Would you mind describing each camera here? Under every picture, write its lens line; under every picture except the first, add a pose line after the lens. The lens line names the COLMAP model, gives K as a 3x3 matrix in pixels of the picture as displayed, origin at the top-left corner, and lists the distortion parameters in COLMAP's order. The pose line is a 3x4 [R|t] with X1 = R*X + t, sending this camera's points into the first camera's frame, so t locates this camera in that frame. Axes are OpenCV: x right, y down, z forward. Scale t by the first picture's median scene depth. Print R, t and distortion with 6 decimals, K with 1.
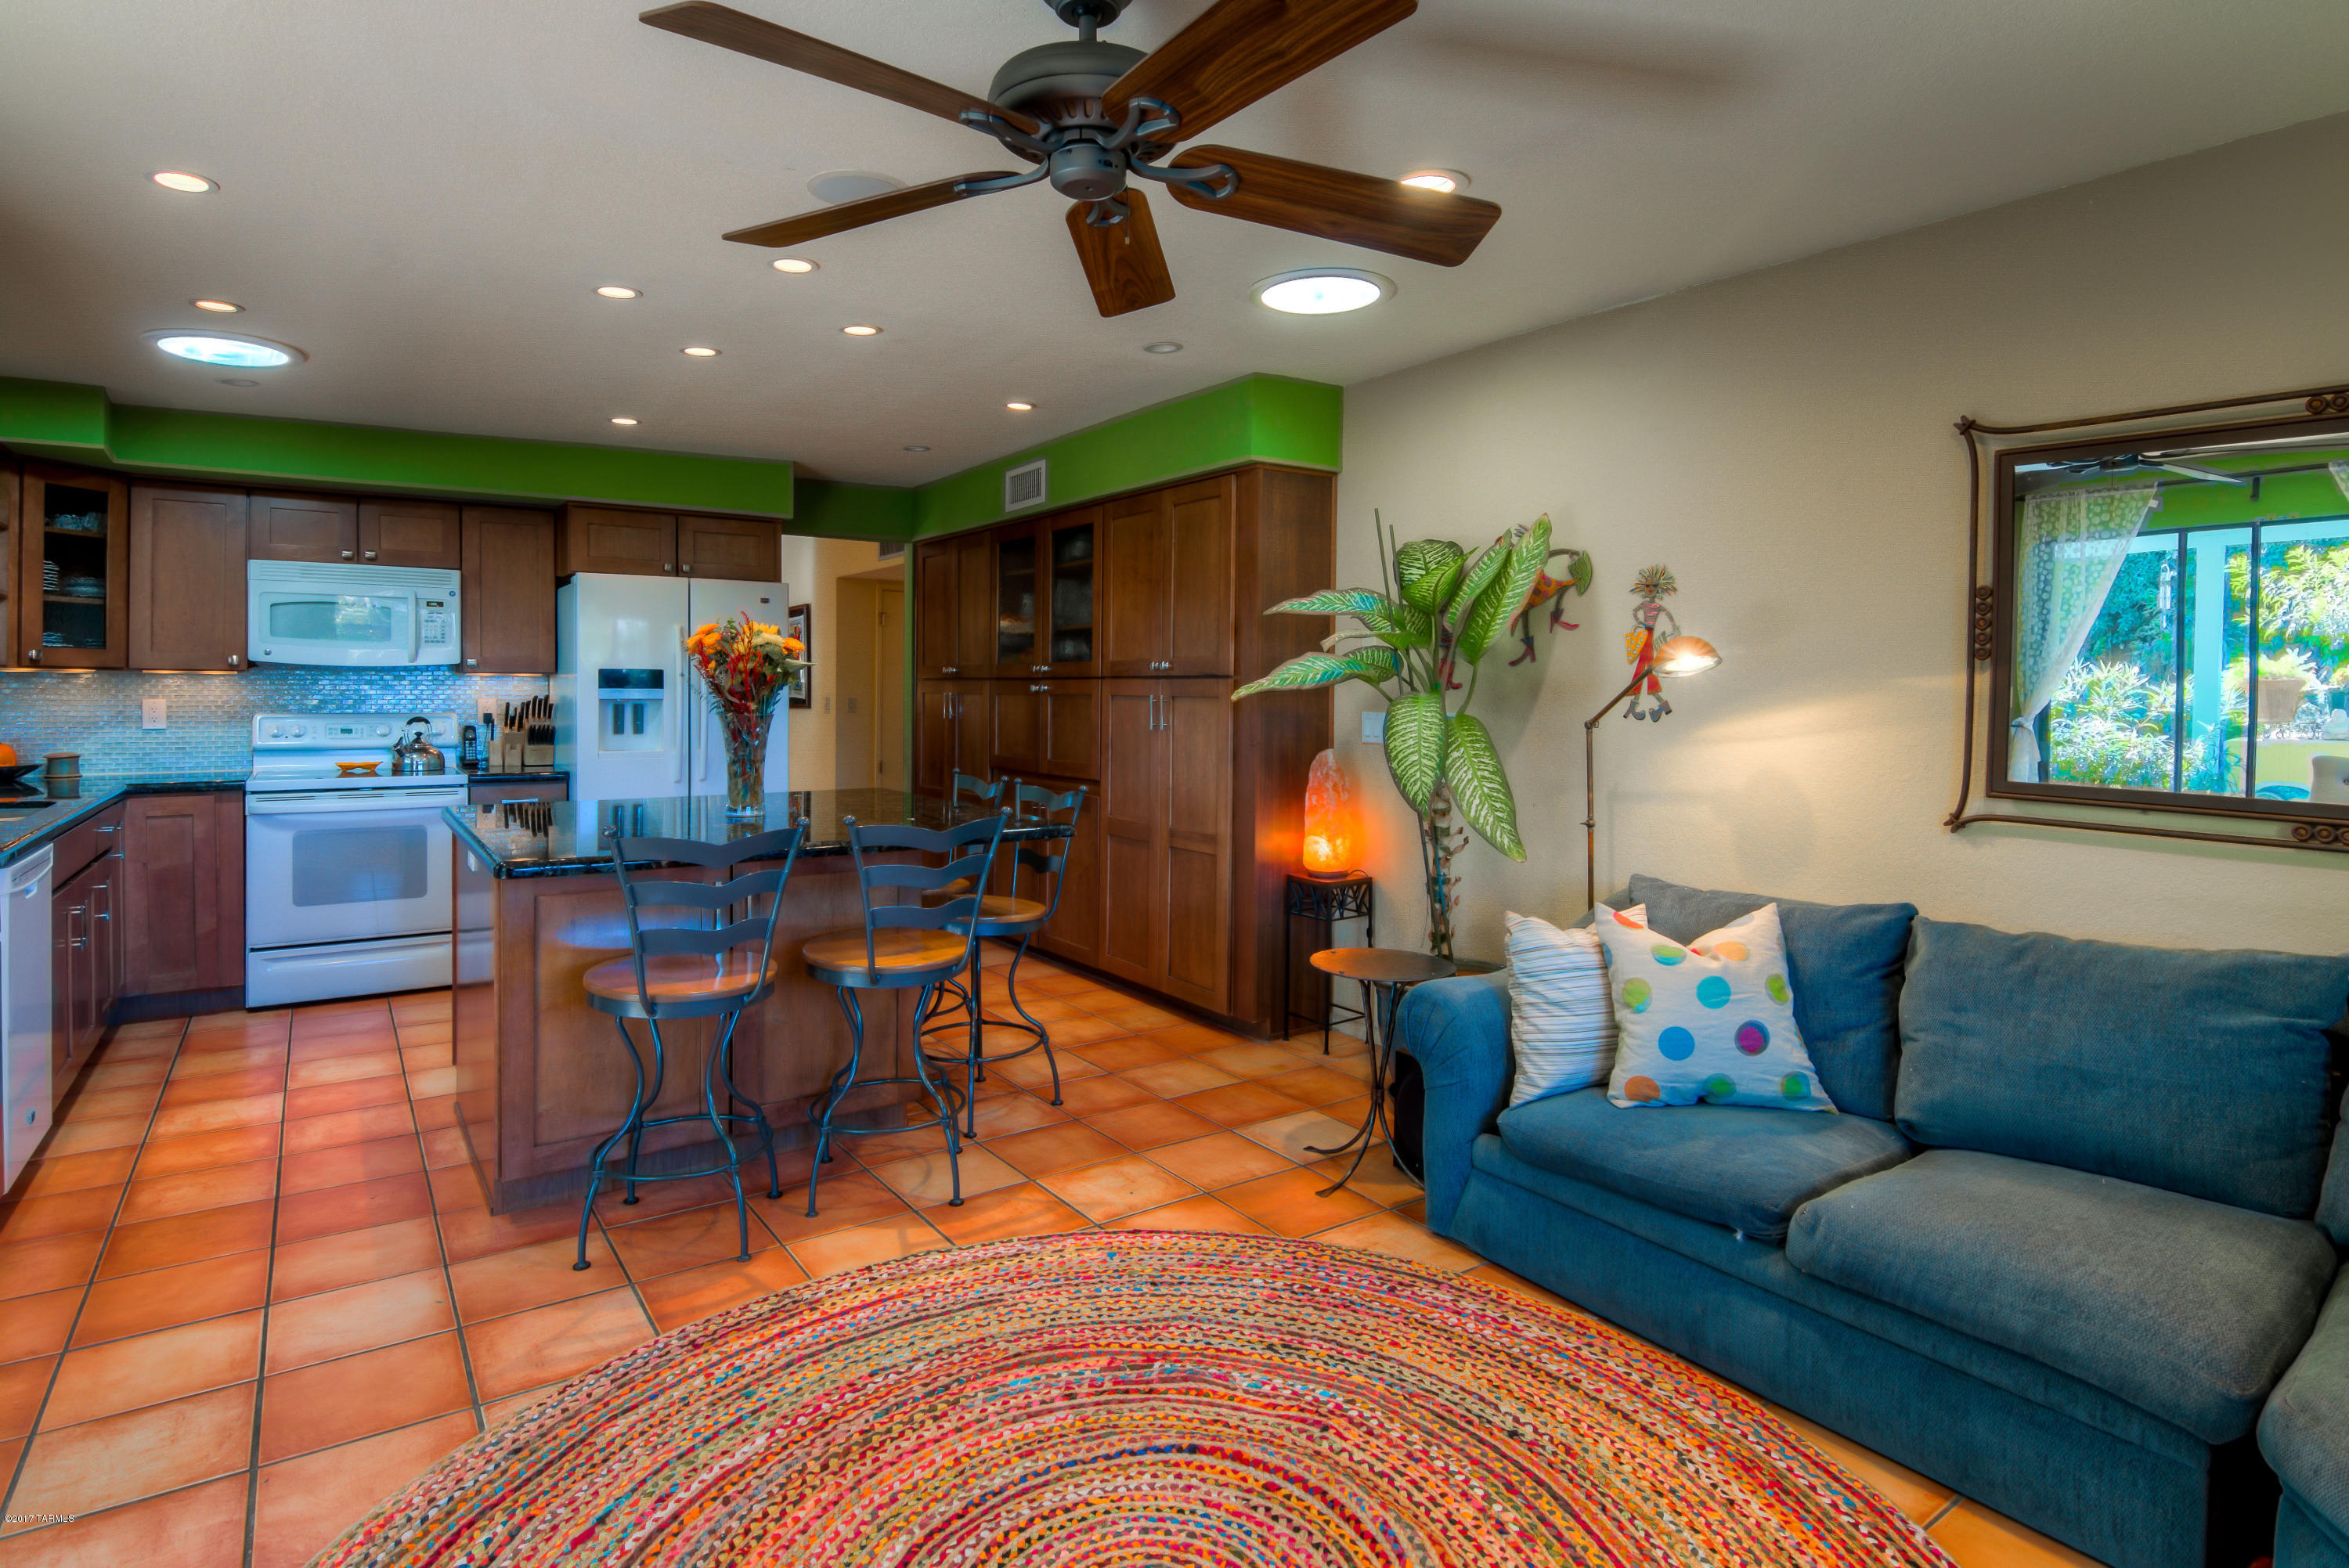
lens RADIAL K [[1238.5, 0, 1178.5], [0, 1238.5, 696.6], [0, 0, 1]] dist [-0.001087, -0.013451]
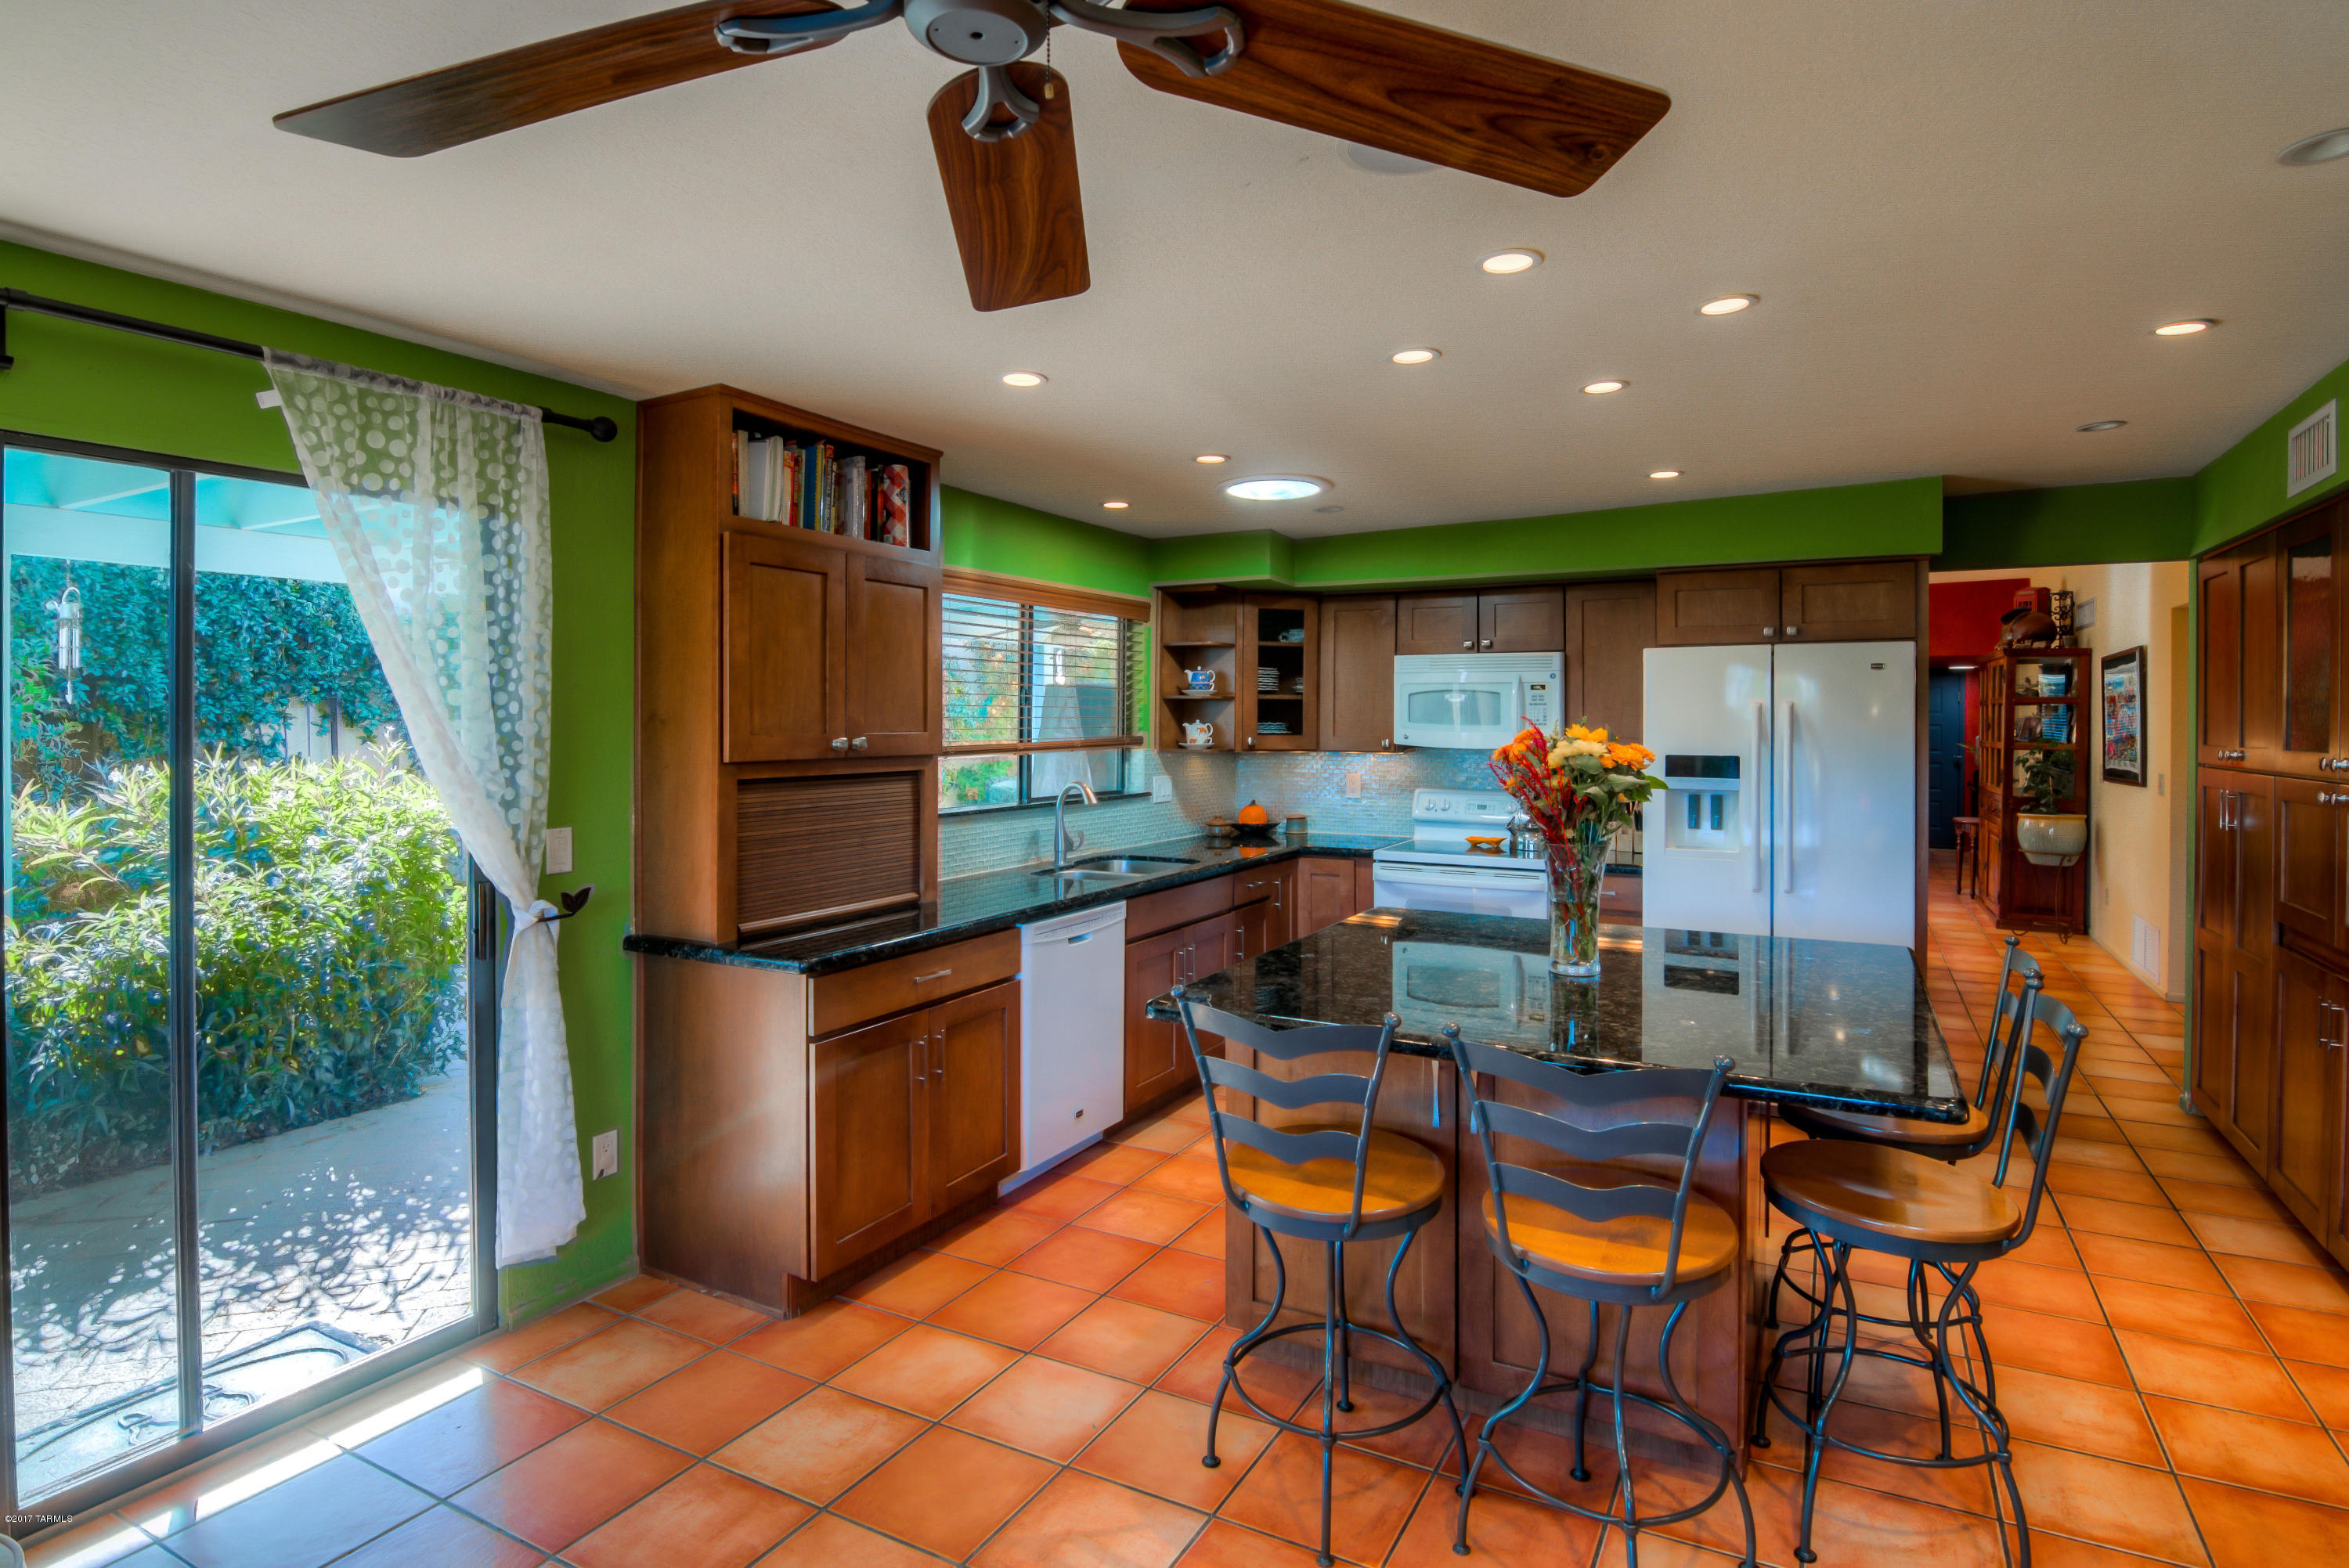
lens RADIAL K [[1208.2, 0, 1177.9], [0, 1208.2, 722.1], [0, 0, 1]] dist [-0.003213, -0.008762]
pose [[0.446600, -0.004252, -0.894723, 0.167848], [-0.005282, 0.999959, -0.007389, -0.041308], [0.894718, 0.008026, 0.446559, 0.326506]]
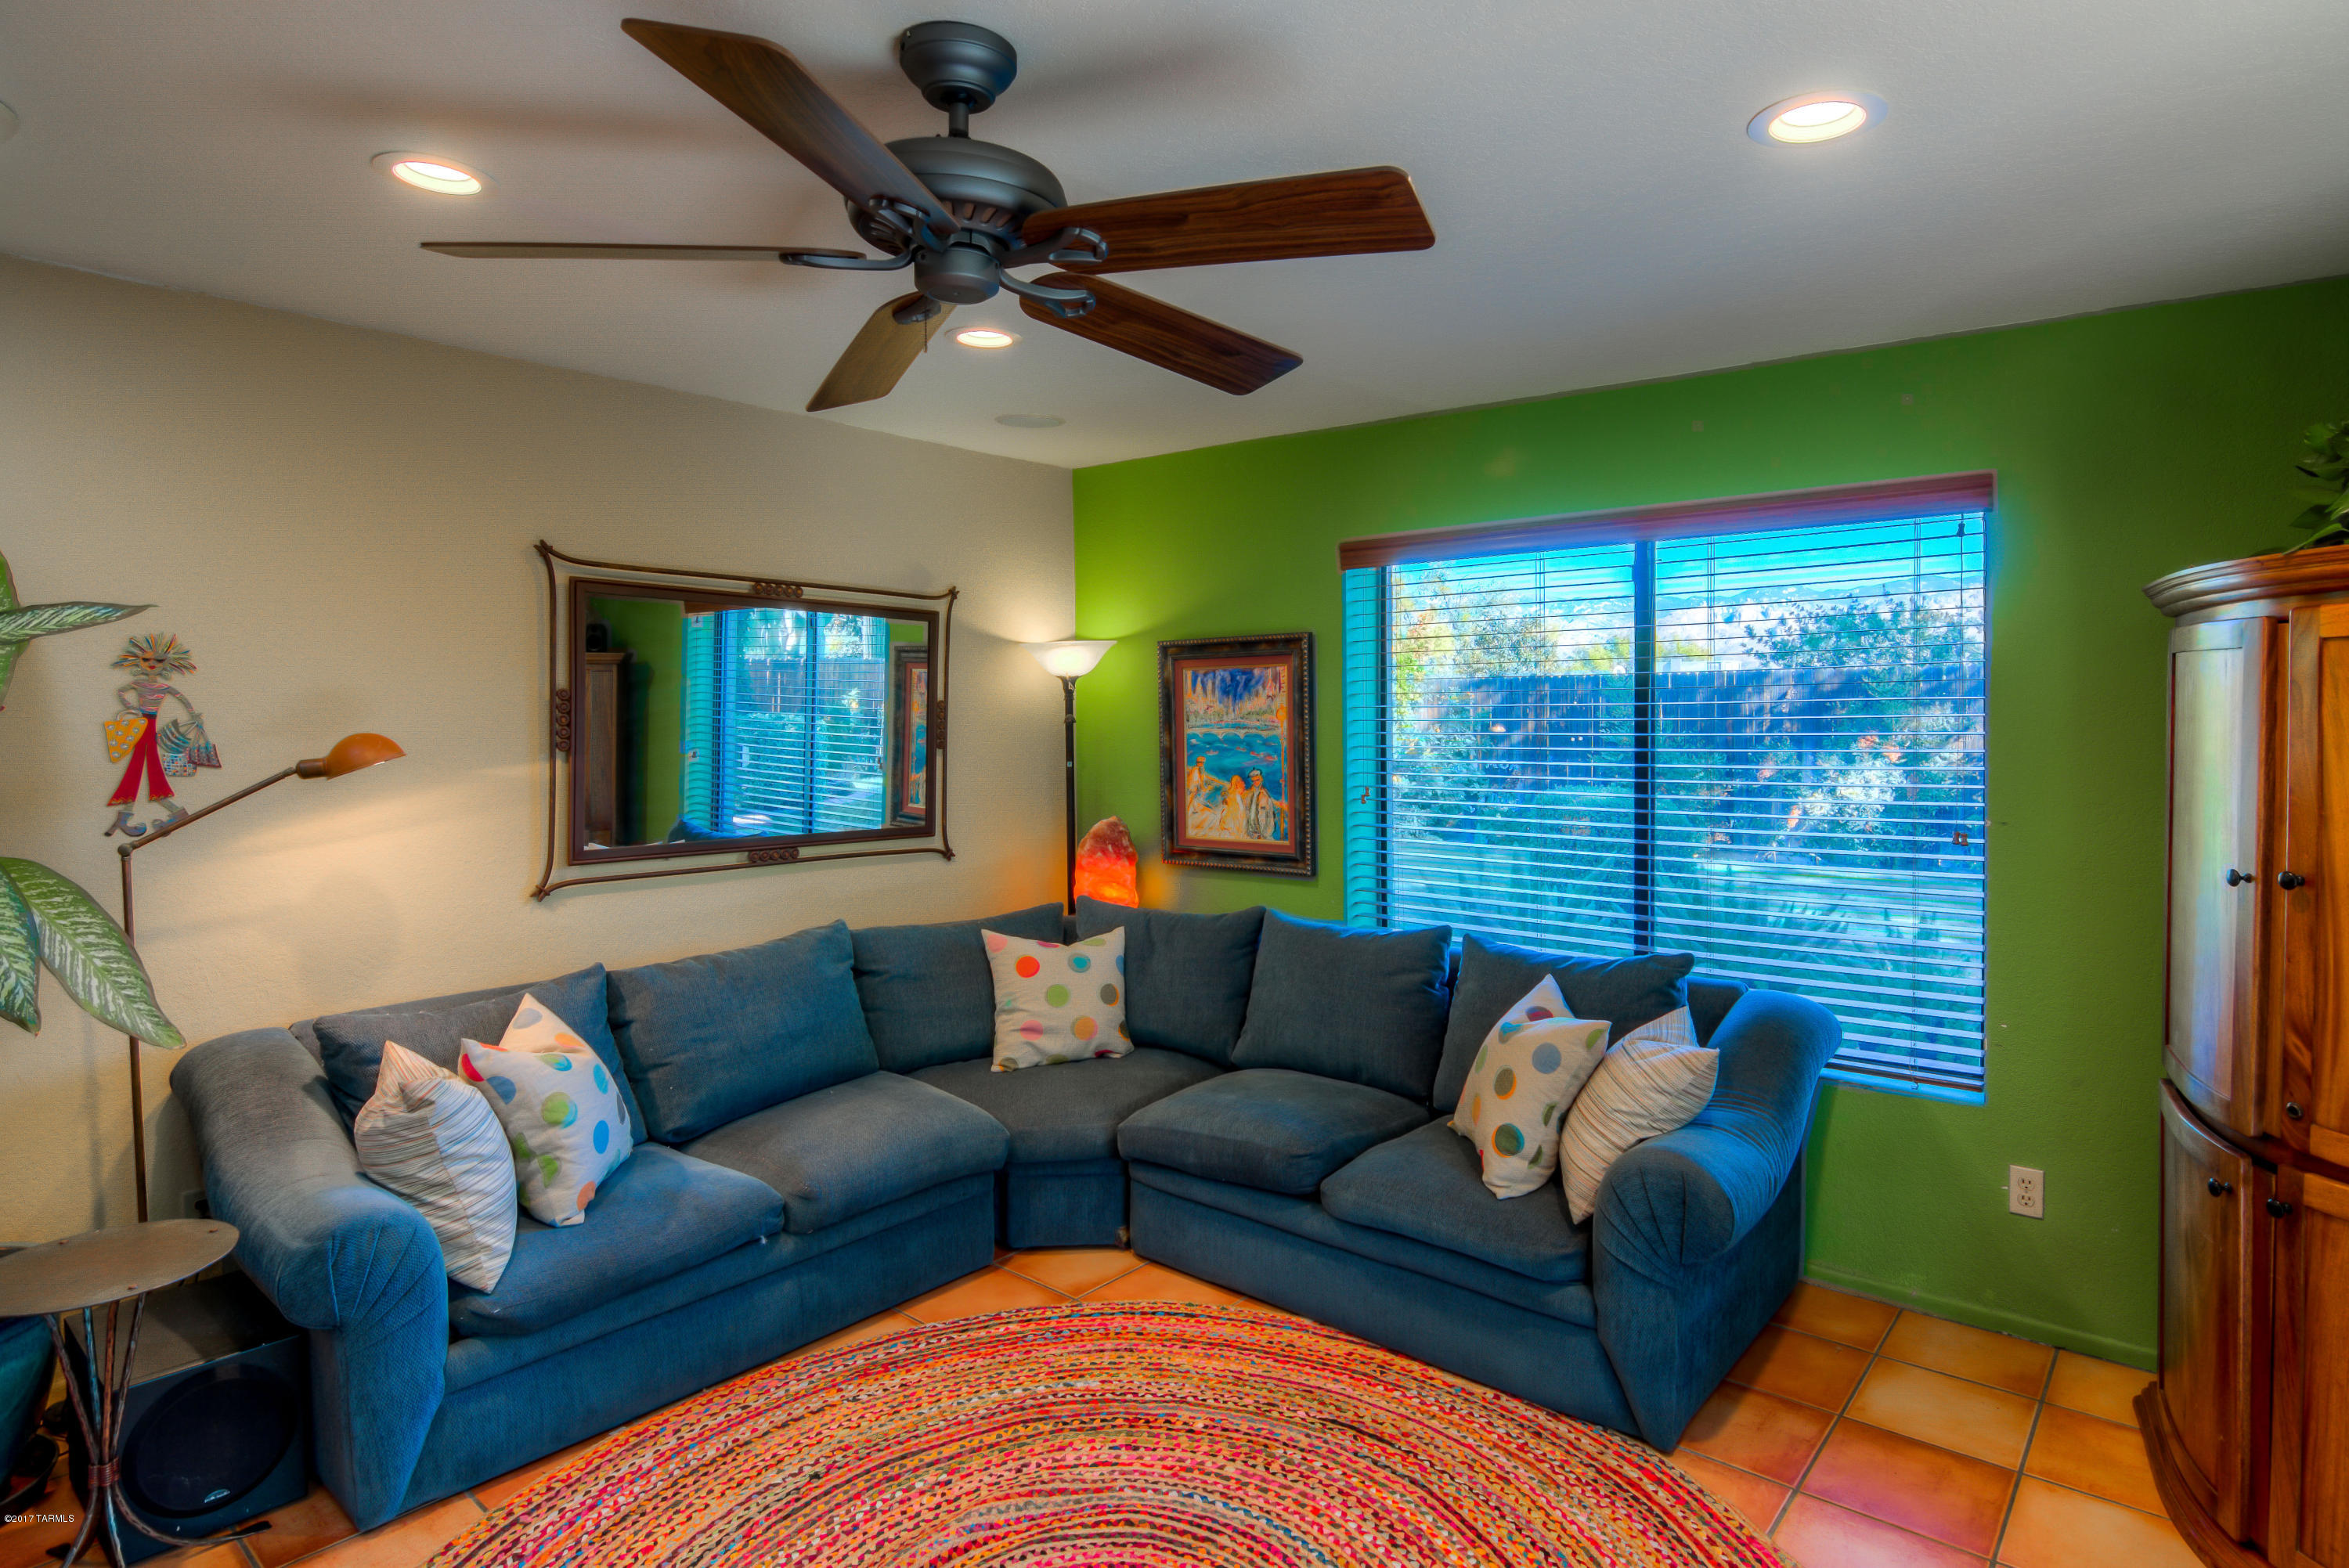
lens RADIAL K [[1241.6, 0, 1244.1], [0, 1241.6, 735.3], [0, 0, 1]] dist [0.000341, -0.012413]
pose [[-0.274642, -0.025585, 0.961206, -0.390555], [0.010866, 0.999500, 0.029709, -0.042376], [-0.961485, 0.018603, -0.274226, 0.407456]]
